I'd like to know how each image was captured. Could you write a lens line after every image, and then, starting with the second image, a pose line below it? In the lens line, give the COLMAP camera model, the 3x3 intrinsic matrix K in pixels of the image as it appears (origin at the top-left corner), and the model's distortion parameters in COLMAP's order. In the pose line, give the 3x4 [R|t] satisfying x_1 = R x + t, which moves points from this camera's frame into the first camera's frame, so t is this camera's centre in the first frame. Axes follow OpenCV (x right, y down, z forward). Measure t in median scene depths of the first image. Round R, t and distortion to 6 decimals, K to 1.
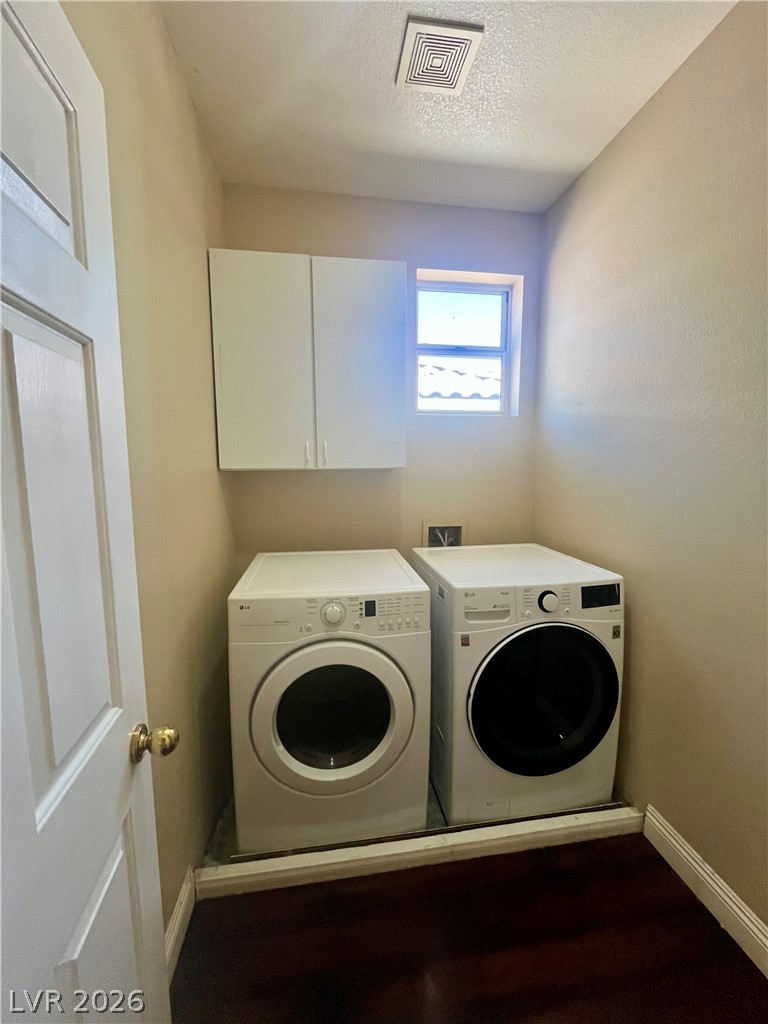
lens RADIAL K [[415.9, 0, 384.1], [0, 415.9, 509.5], [0, 0, 1]] dist [-0.004129, -0.000078]
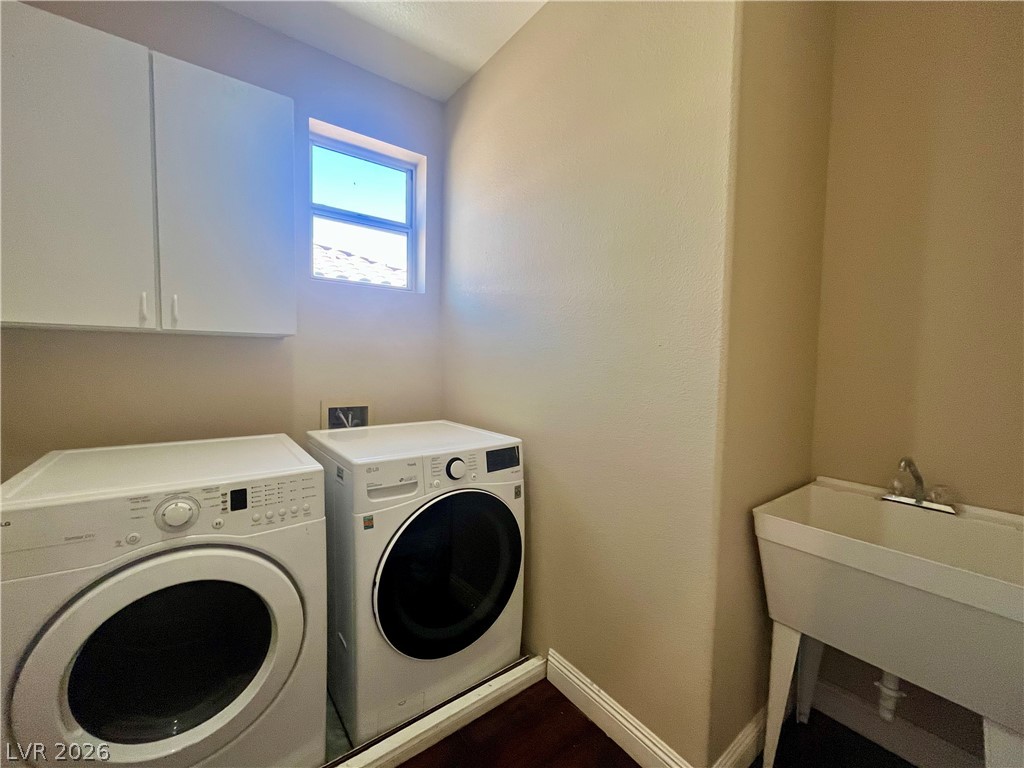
lens RADIAL K [[415.9, 0, 515.1], [0, 415.9, 384.5], [0, 0, 1]] dist [-0.004129, -0.000078]
pose [[0.874992, -0.009173, 0.484051, 0.041466], [0.036235, 0.998257, -0.046583, 0.071941], [-0.482780, 0.058300, 0.873799, 0.057375]]
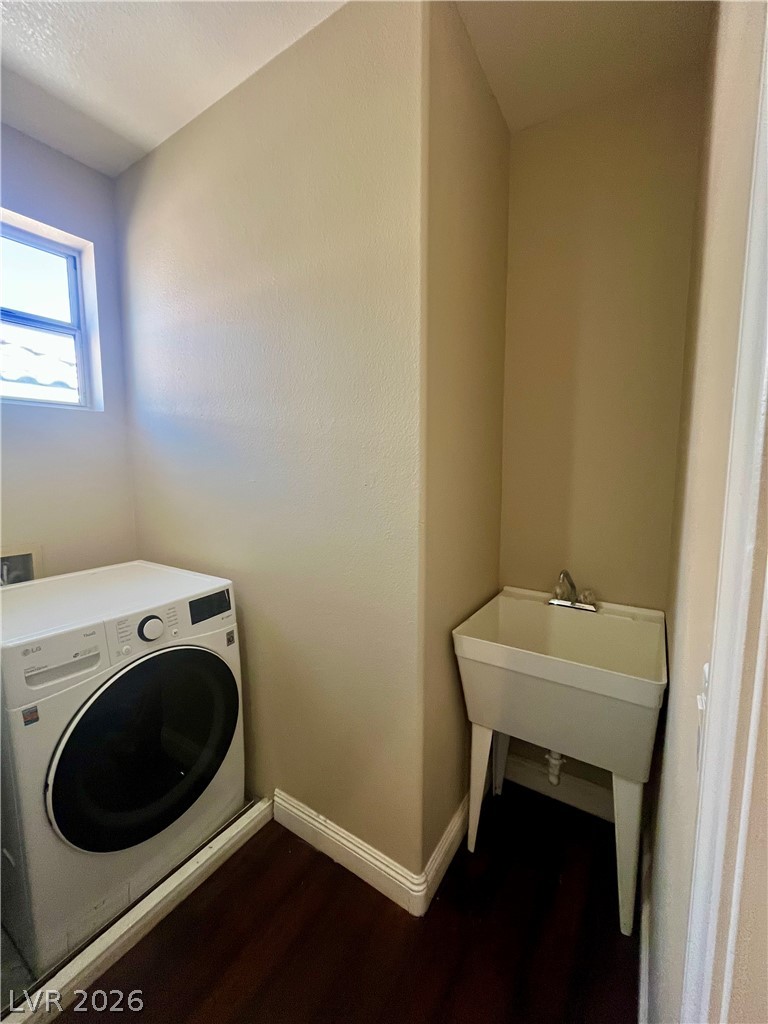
lens RADIAL K [[415.9, 0, 384.1], [0, 415.9, 509.5], [0, 0, 1]] dist [-0.004129, -0.000078]
pose [[0.666584, -0.079885, 0.741137, 0.097070], [0.087201, 0.995771, 0.028903, -0.006425], [-0.740312, 0.045362, 0.670731, 0.051933]]
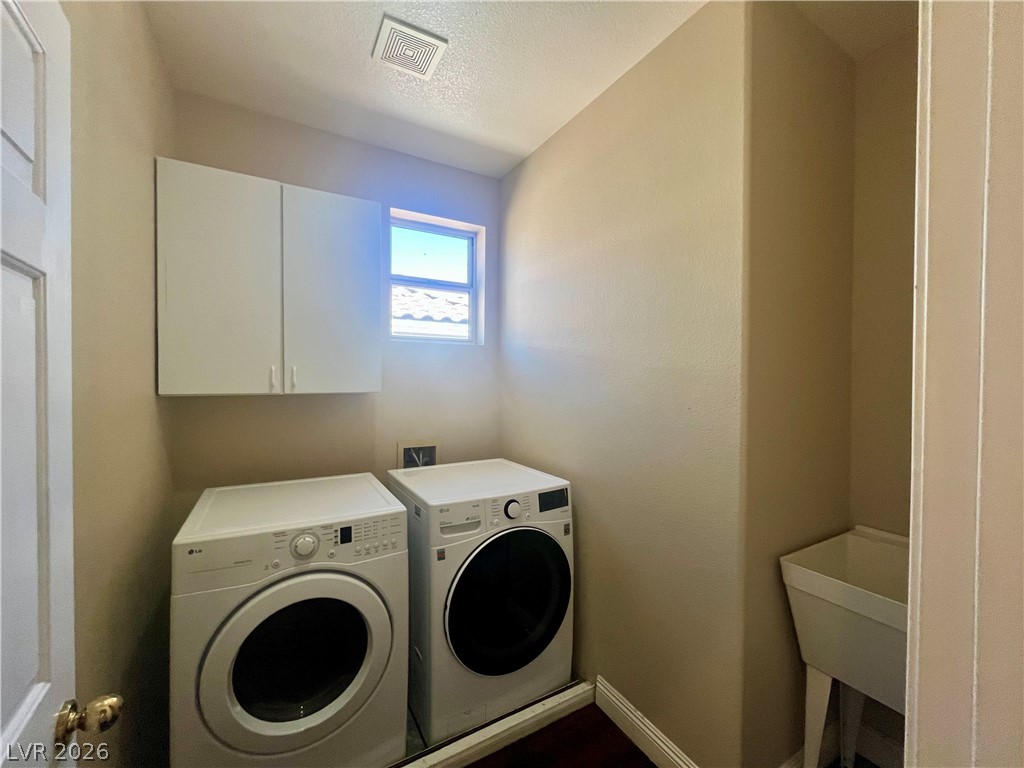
lens RADIAL K [[415.9, 0, 515.1], [0, 415.9, 384.5], [0, 0, 1]] dist [-0.004129, -0.000078]
pose [[0.930559, 0.002618, 0.366133, -0.019620], [0.034672, 0.994851, -0.095235, -0.011735], [-0.364498, 0.101316, 0.925676, -0.100091]]
